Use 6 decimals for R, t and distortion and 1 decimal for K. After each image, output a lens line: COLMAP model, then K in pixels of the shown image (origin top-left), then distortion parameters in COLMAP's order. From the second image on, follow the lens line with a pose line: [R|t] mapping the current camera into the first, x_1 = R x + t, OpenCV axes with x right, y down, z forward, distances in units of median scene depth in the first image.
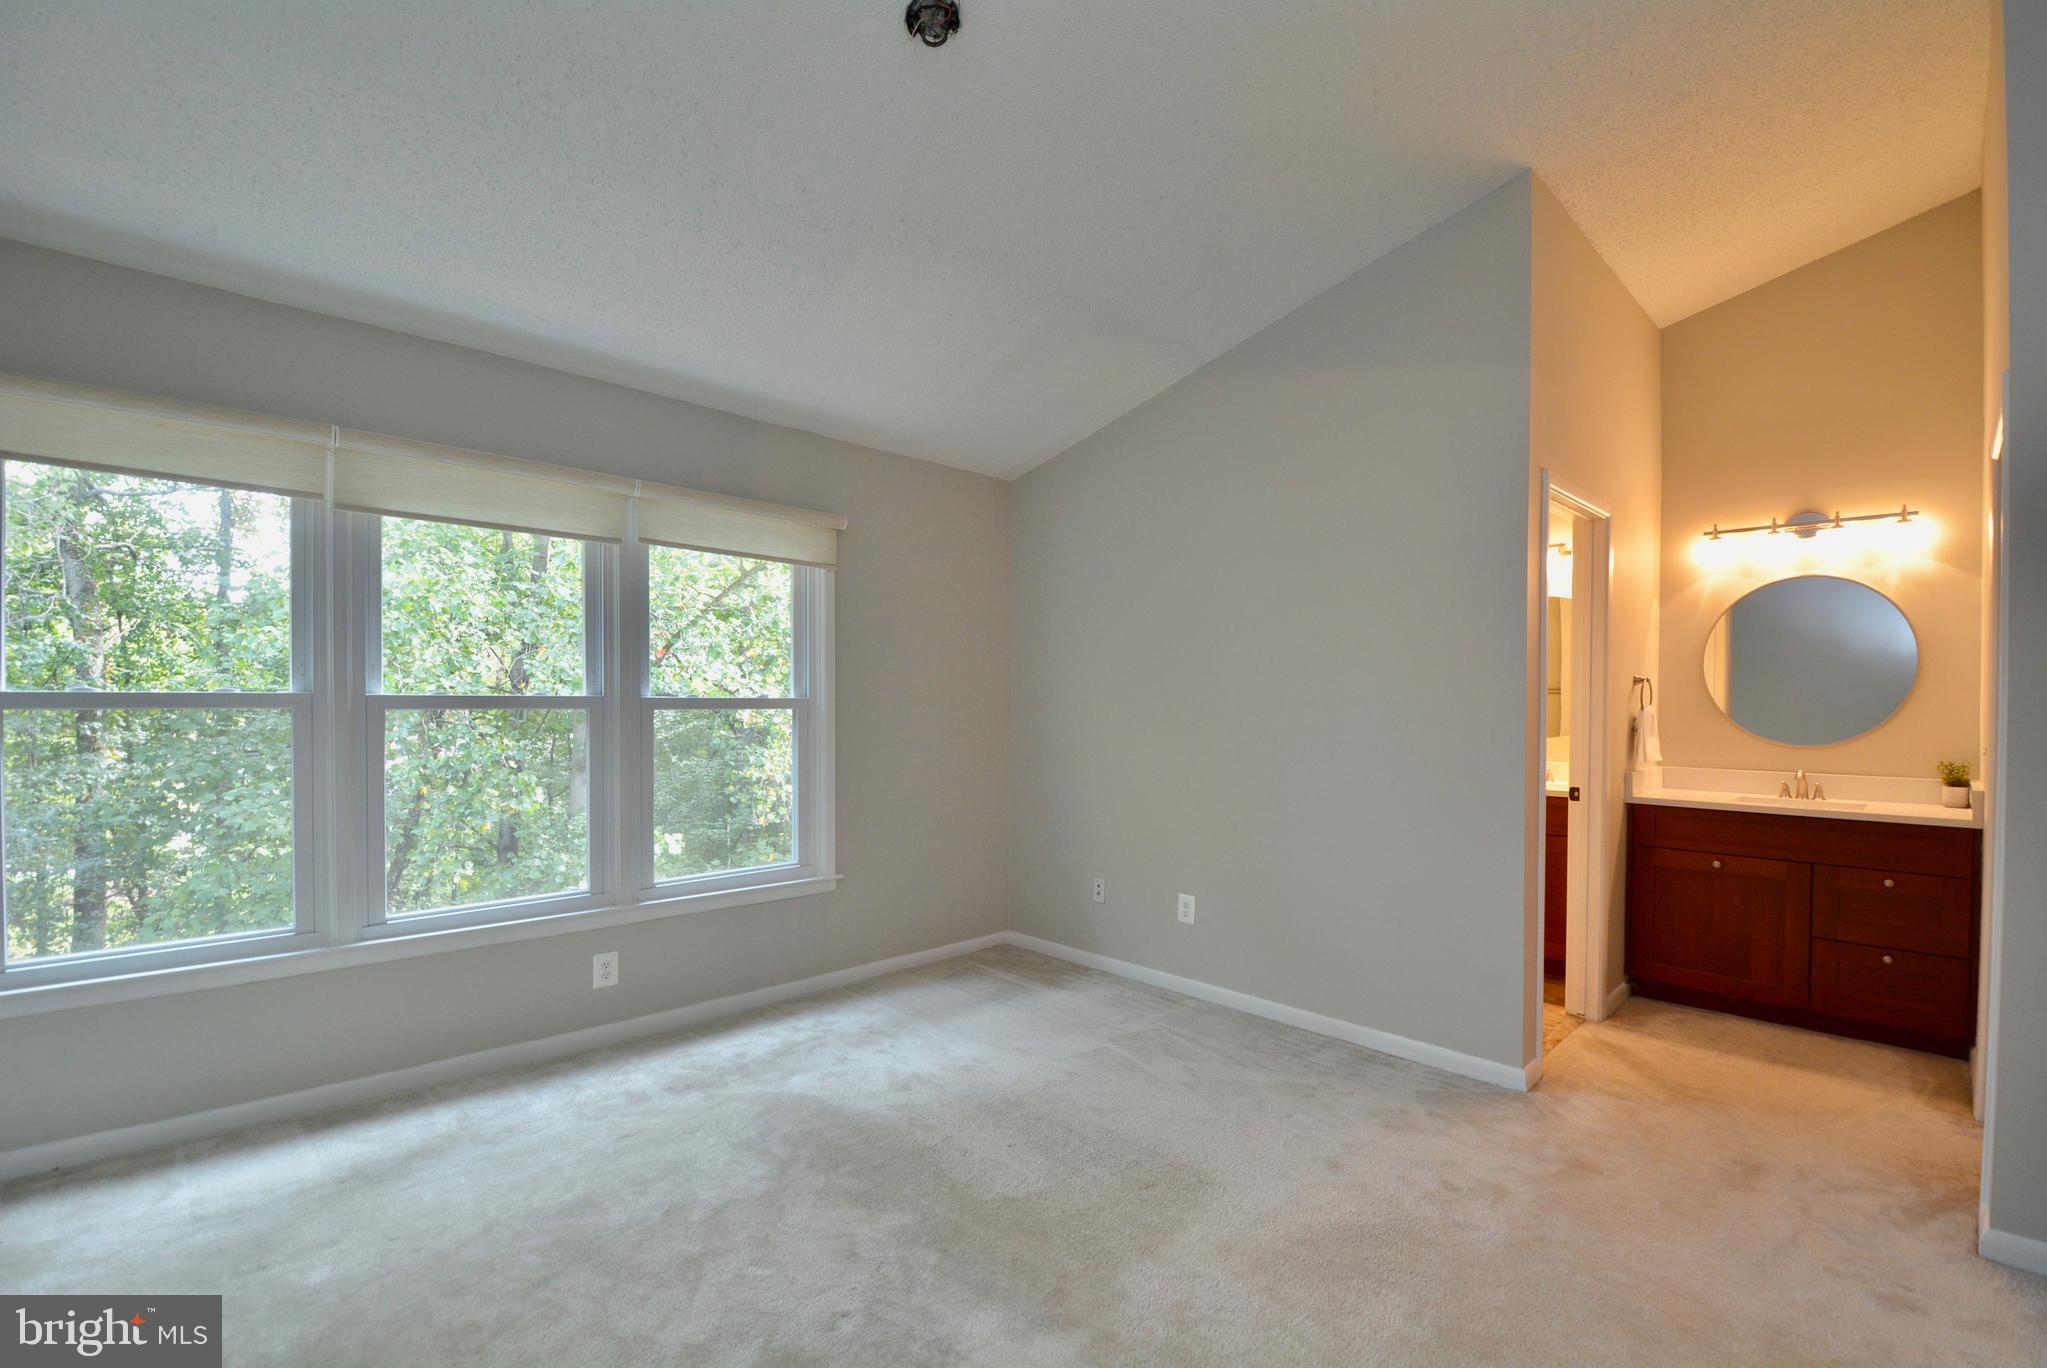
lens RADIAL K [[886.1, 0, 1045.6], [0, 886.1, 710.3], [0, 0, 1]] dist [-0.000628, -0.015918]
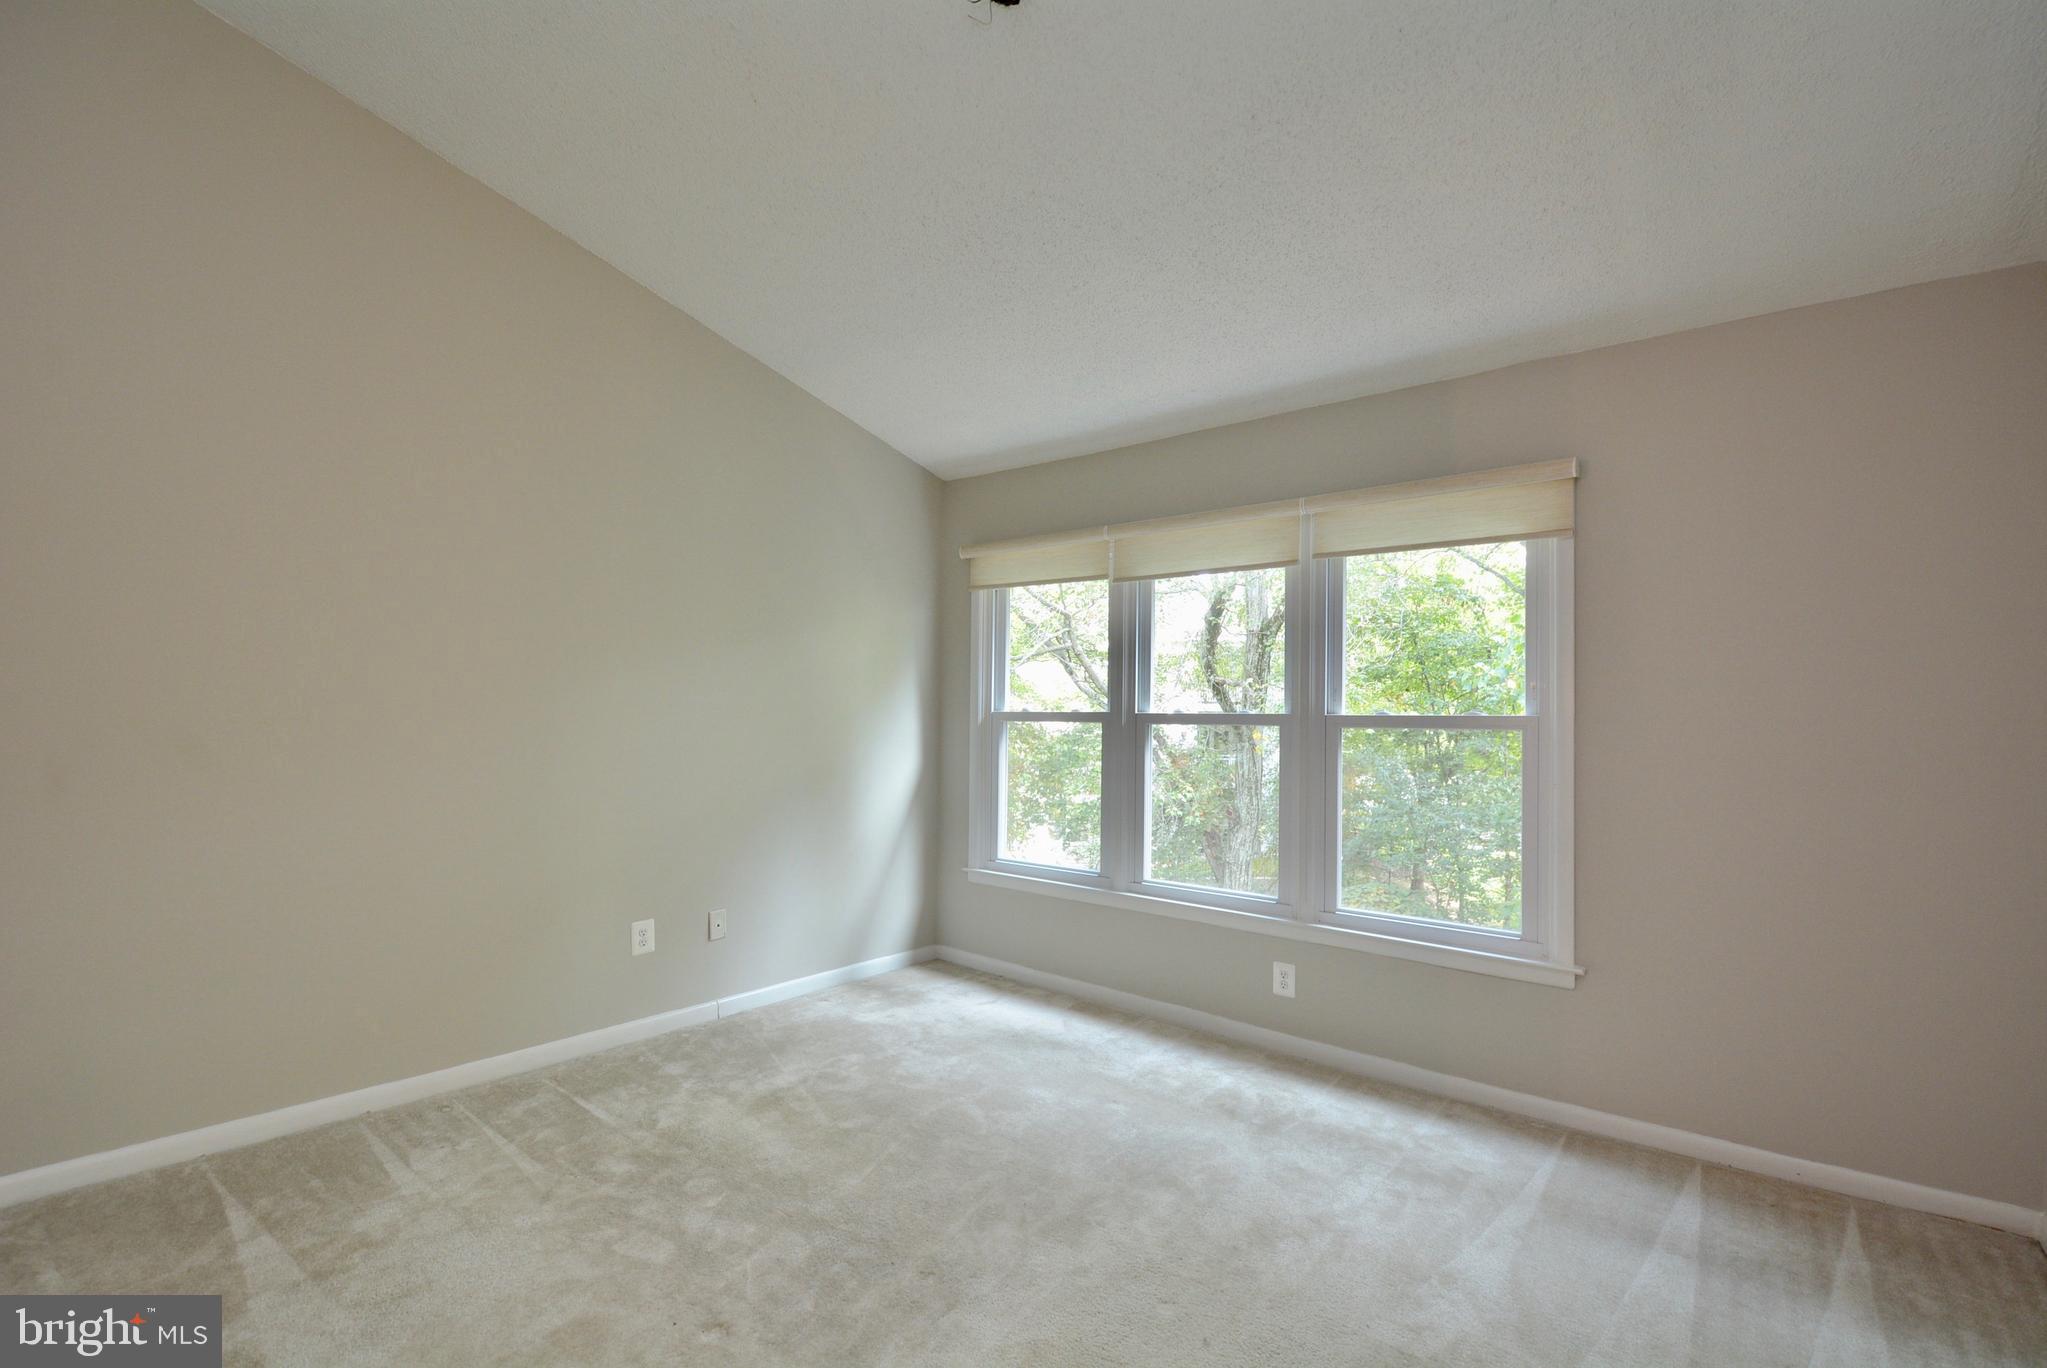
lens RADIAL K [[886.1, 0, 1045.6], [0, 886.1, 710.3], [0, 0, 1]] dist [-0.000628, -0.015918]
pose [[0.107796, -0.012871, -0.994090, 0.503568], [-0.018096, 0.999725, -0.014906, 0.000284], [0.994008, 0.019596, 0.107533, 0.607889]]
